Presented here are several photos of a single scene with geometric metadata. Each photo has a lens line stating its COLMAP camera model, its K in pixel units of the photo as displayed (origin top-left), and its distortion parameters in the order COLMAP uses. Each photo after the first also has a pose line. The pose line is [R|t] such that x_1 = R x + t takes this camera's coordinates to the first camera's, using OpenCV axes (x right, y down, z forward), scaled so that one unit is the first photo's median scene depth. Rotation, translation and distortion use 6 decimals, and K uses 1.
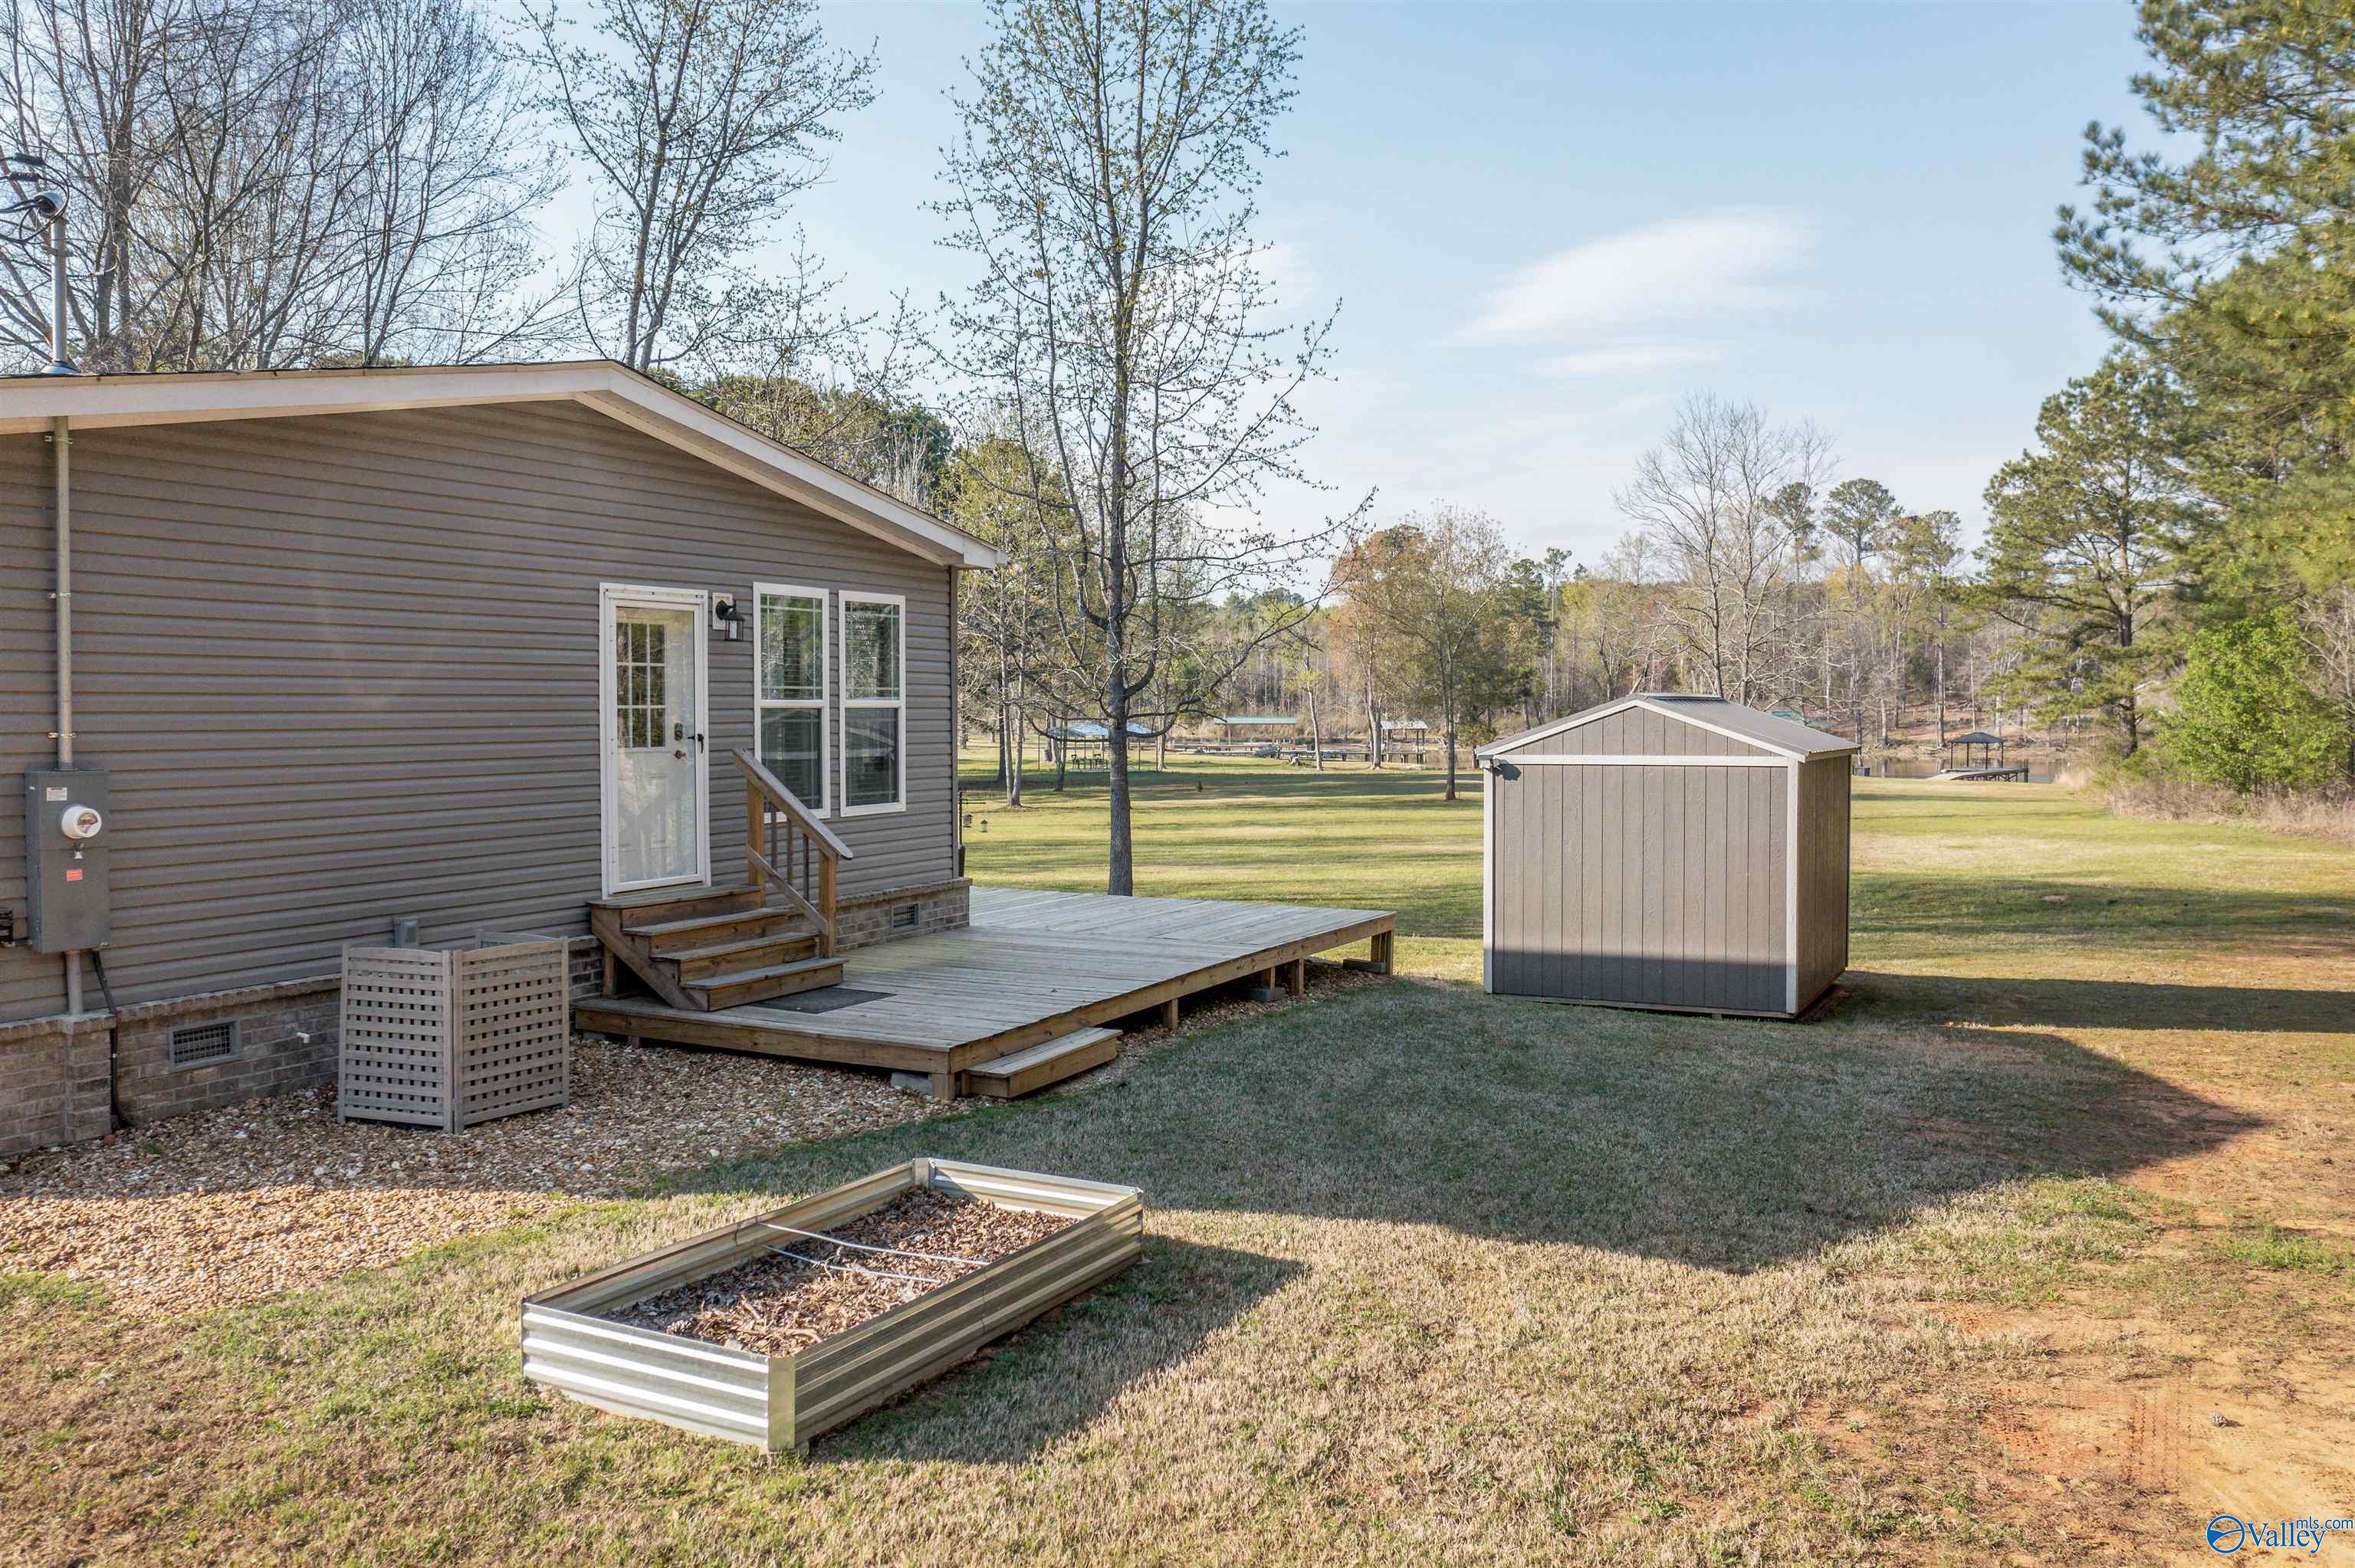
lens RADIAL K [[1918.3, 0, 1145.5], [0, 1918.3, 764.7], [0, 0, 1]] dist [-0.017466, 0.010563]
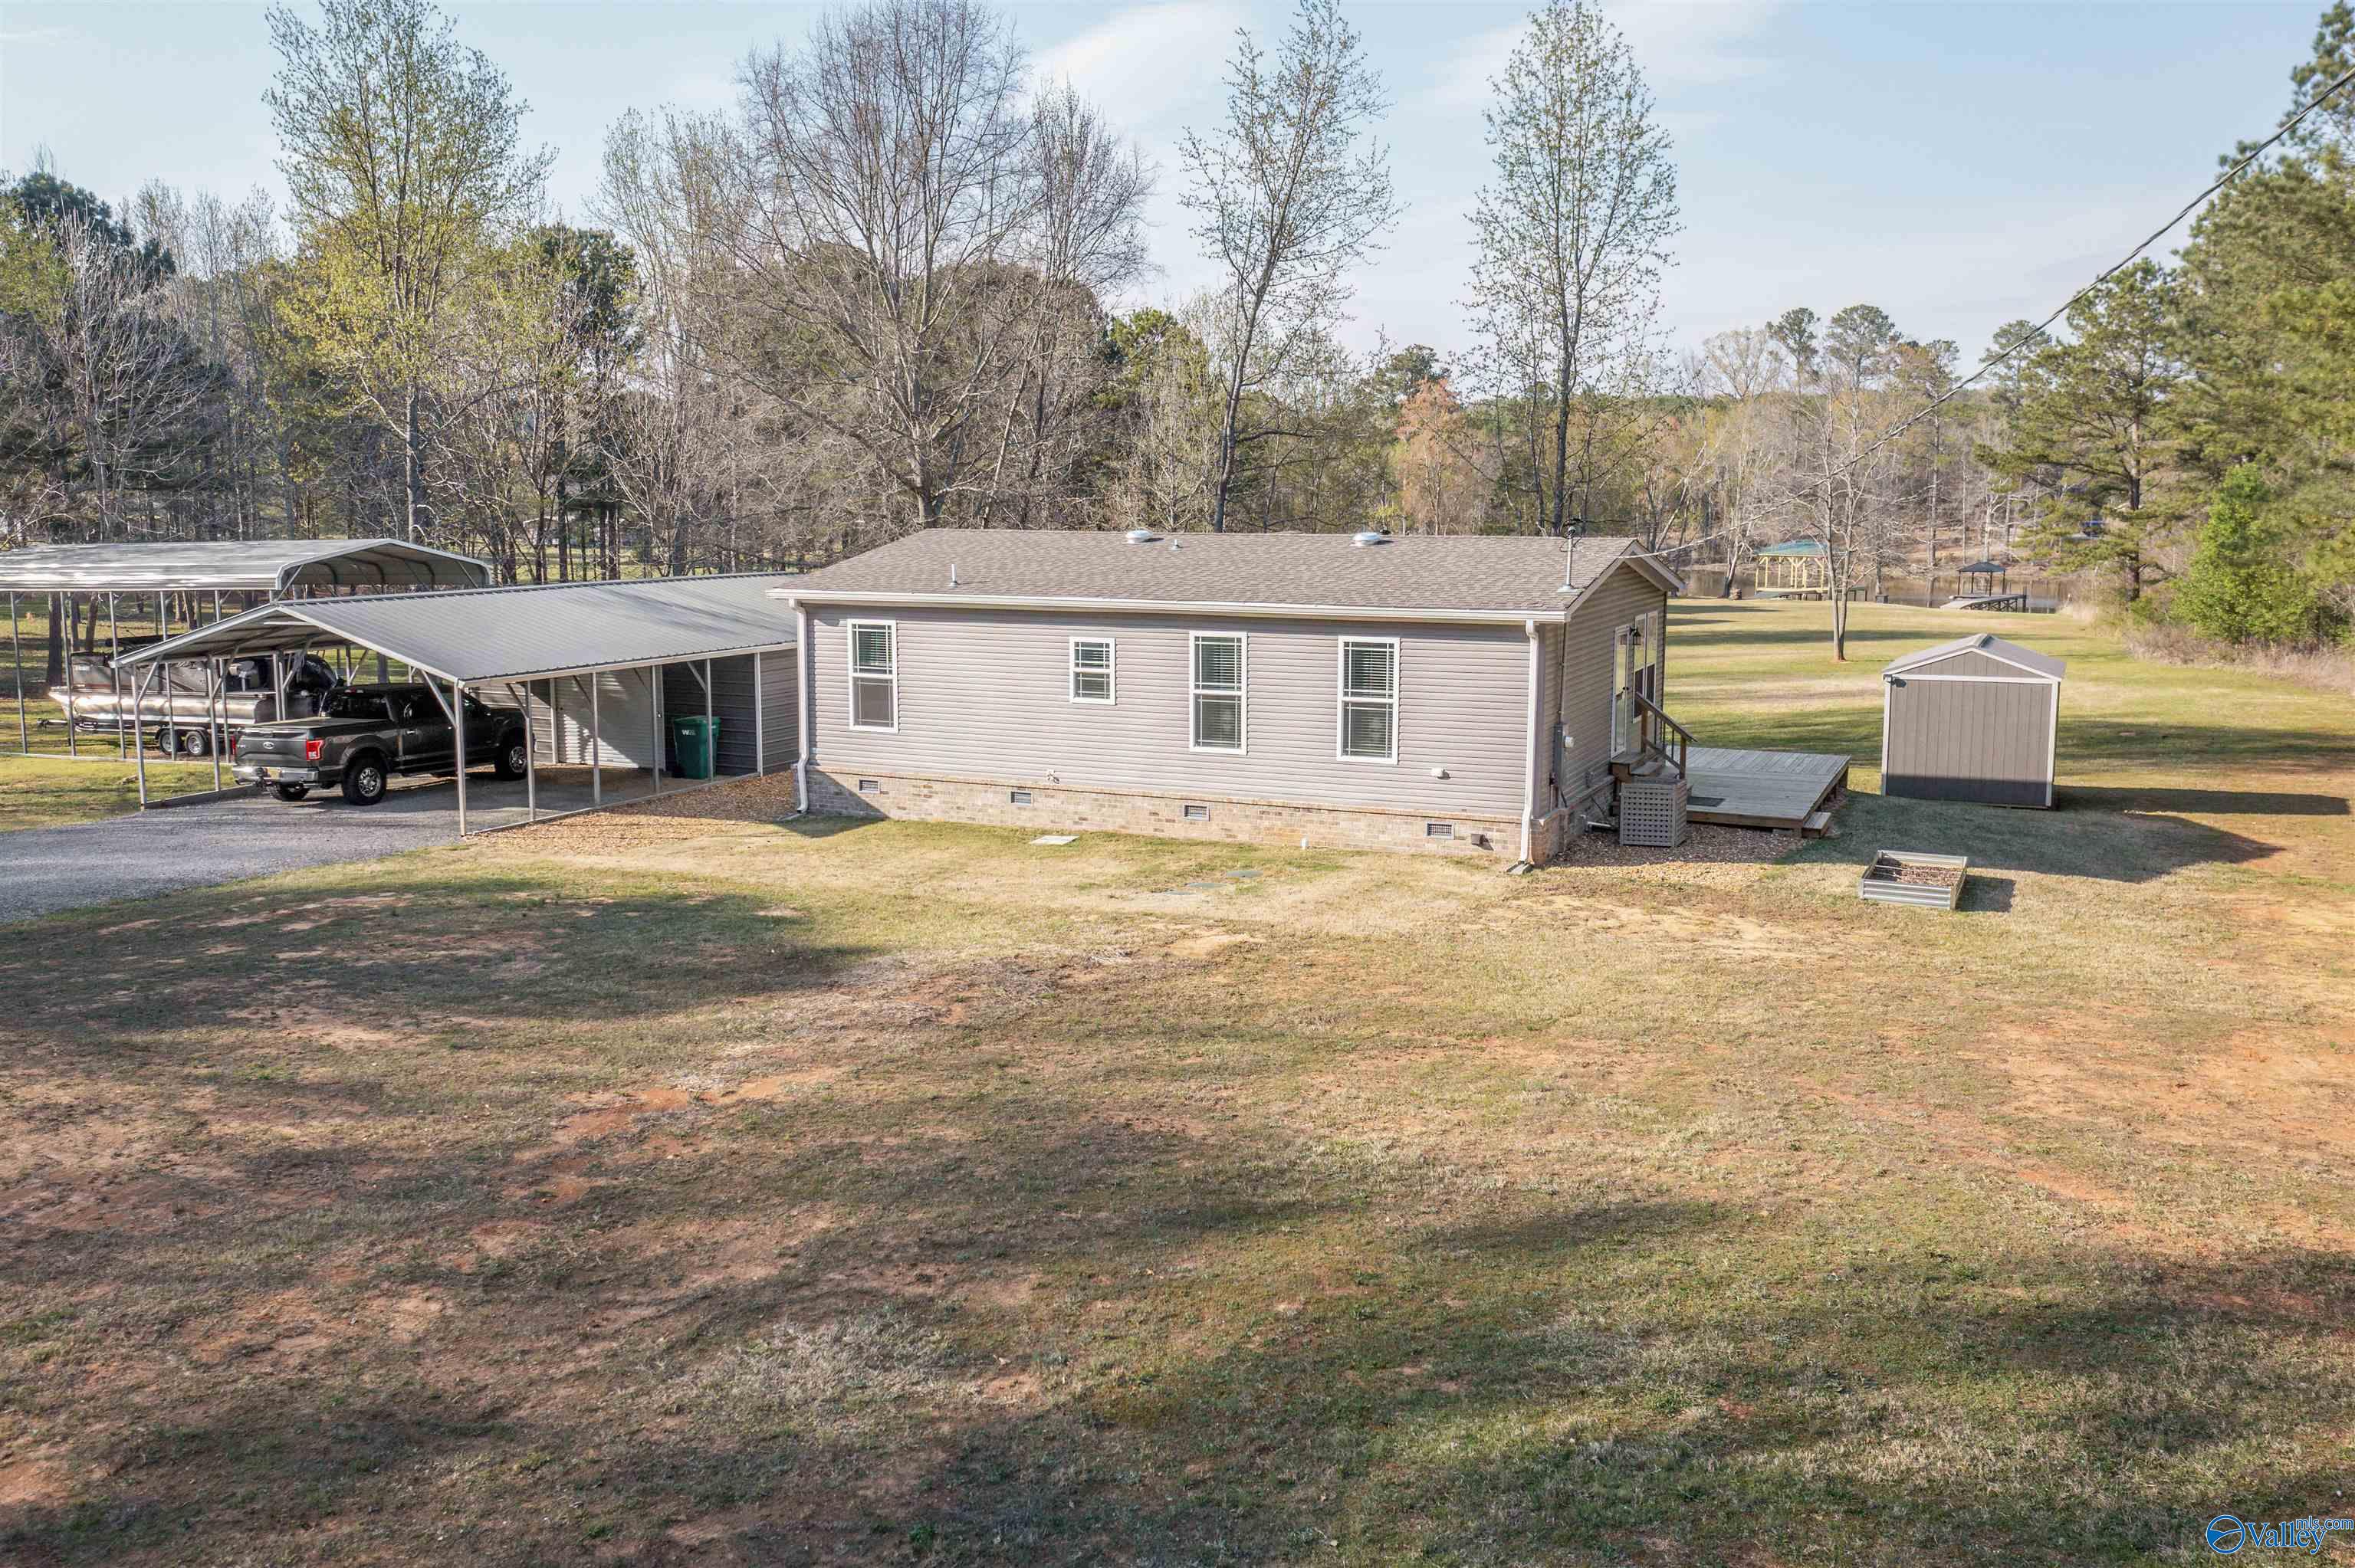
lens RADIAL K [[1918.3, 0, 1145.5], [0, 1918.3, 764.7], [0, 0, 1]] dist [-0.017466, 0.010563]
pose [[0.999839, -0.002273, 0.017778, -0.124834], [0.000453, 0.994814, 0.101715, -0.022867], [-0.017917, -0.101690, 0.994655, -0.189650]]
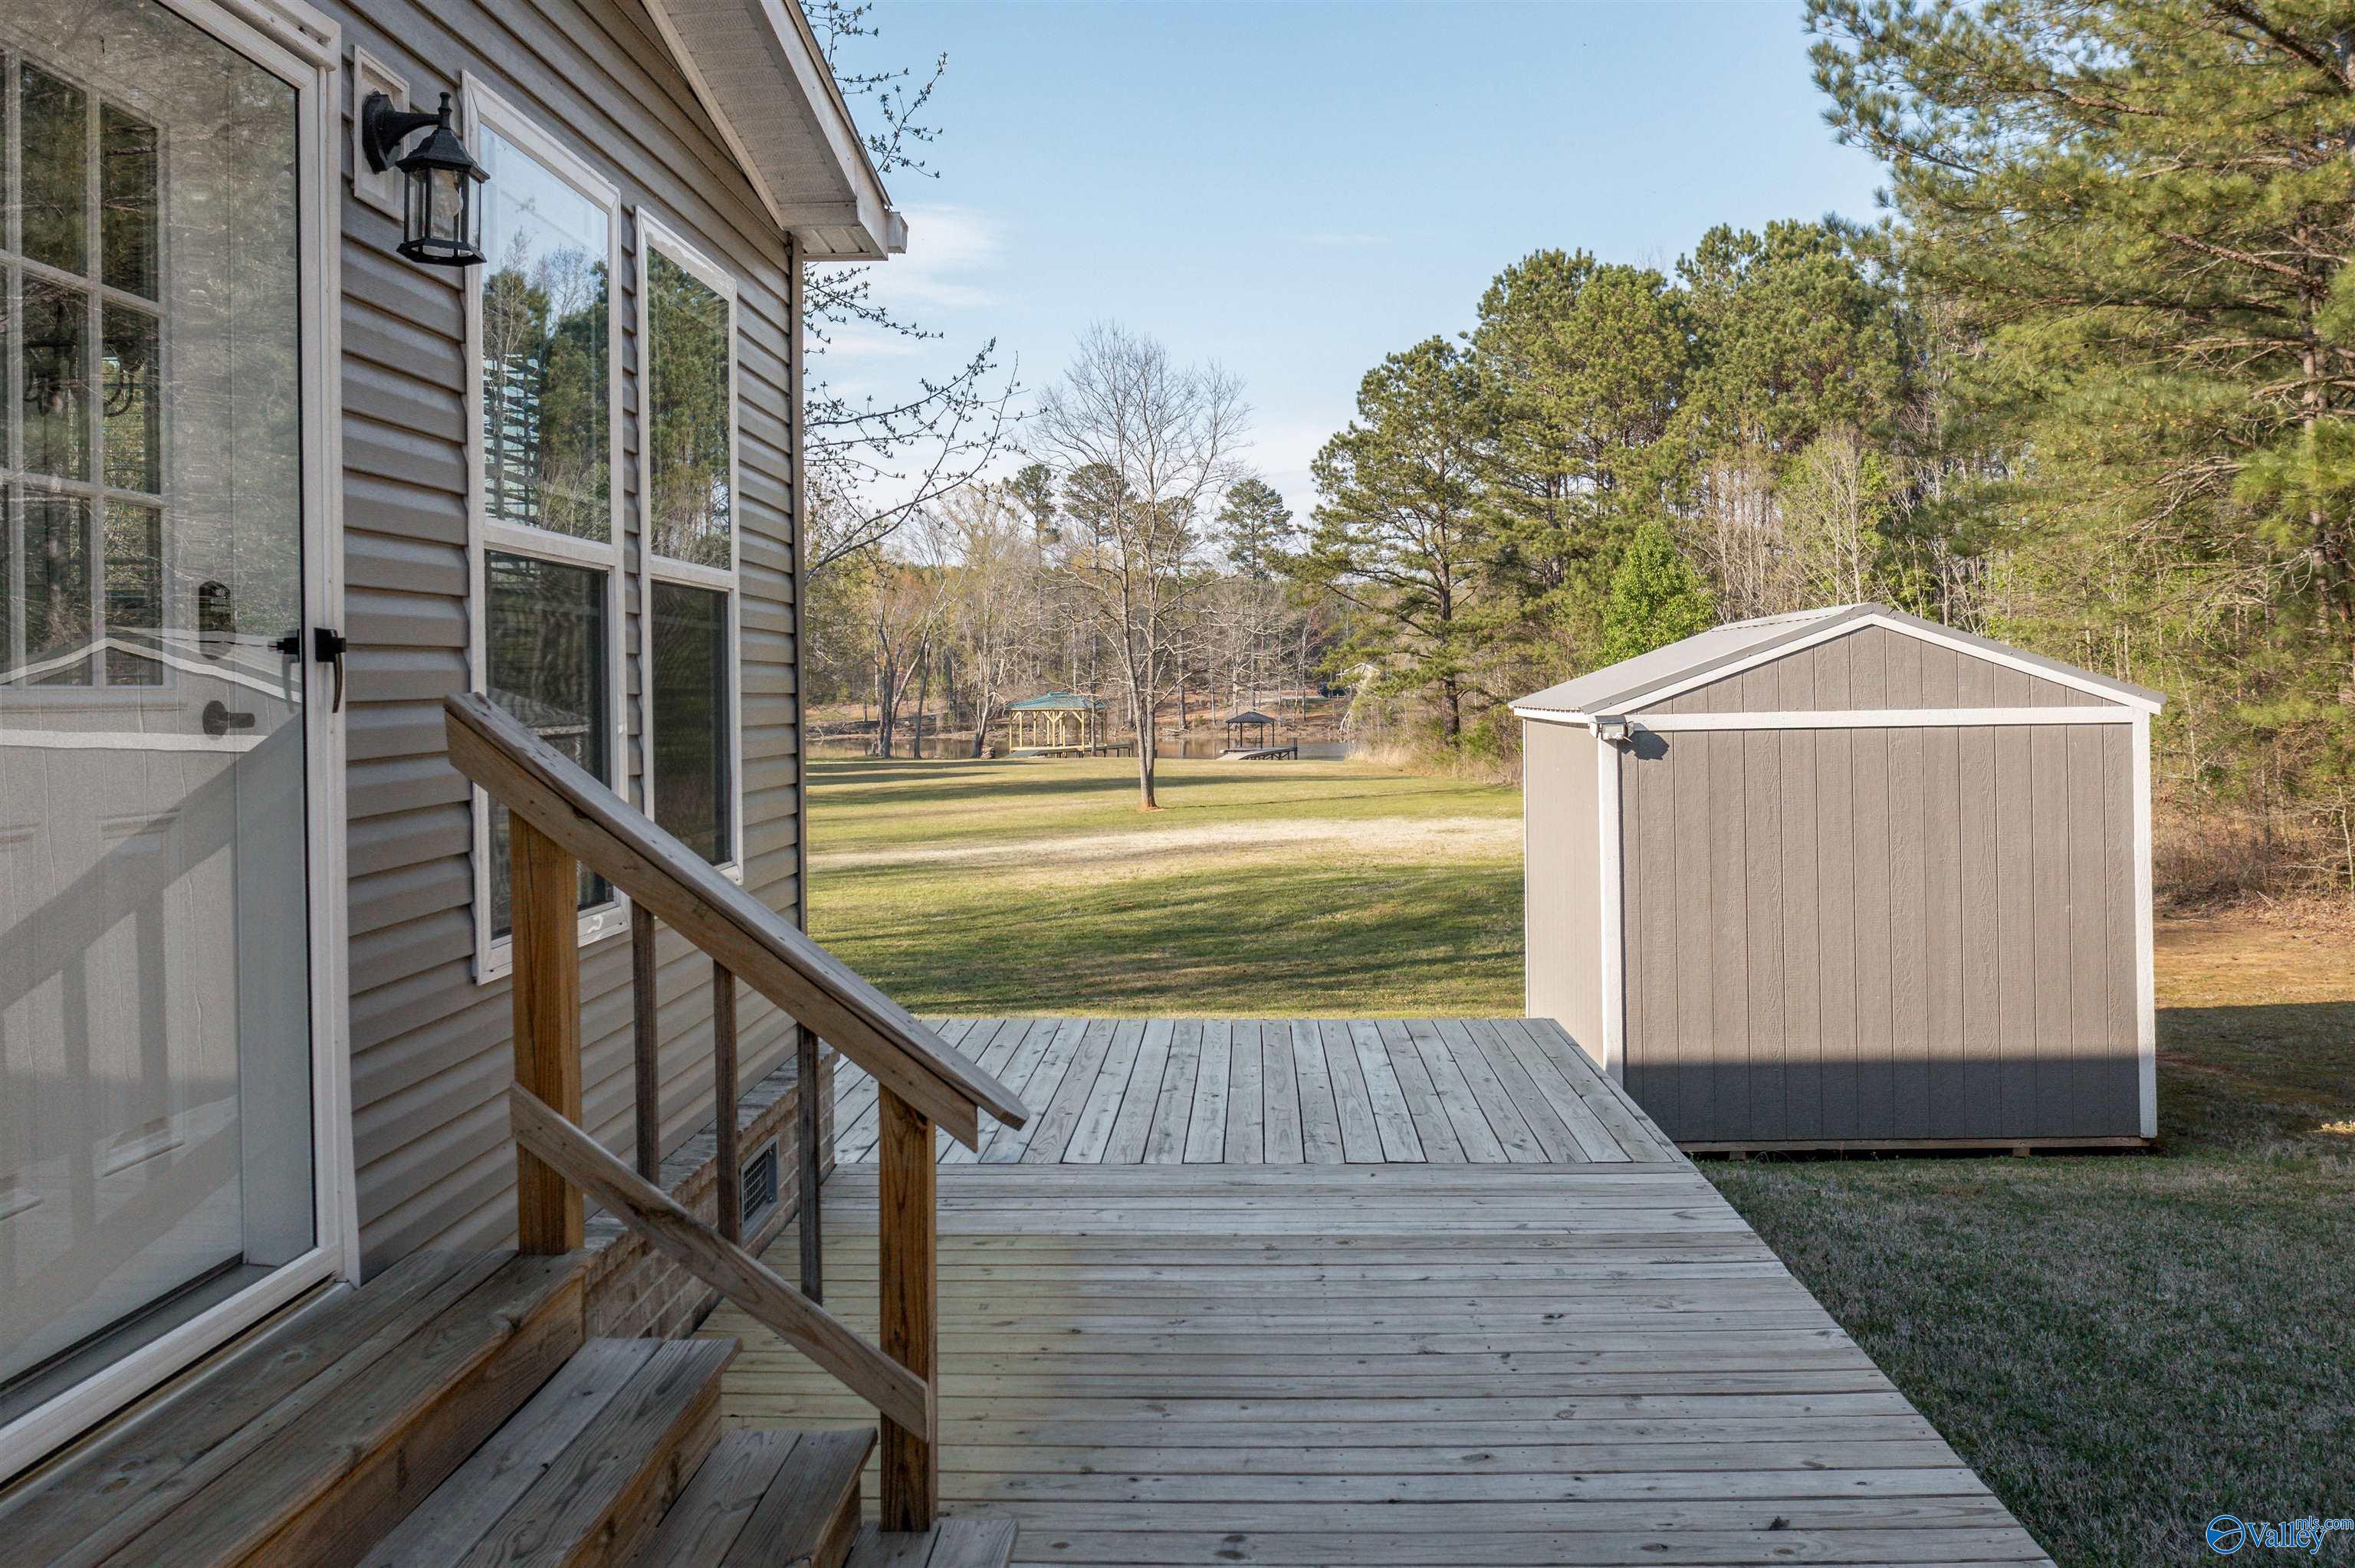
lens RADIAL K [[1986.2, 0, 1267.5], [0, 1986.2, 702.4], [0, 0, 1]] dist [0.005958, 0.012663]
pose [[0.896241, -0.011819, 0.443410, -0.034648], [0.023614, 0.999499, -0.021087, 0.000126], [-0.442939, 0.029370, 0.896071, 0.107225]]
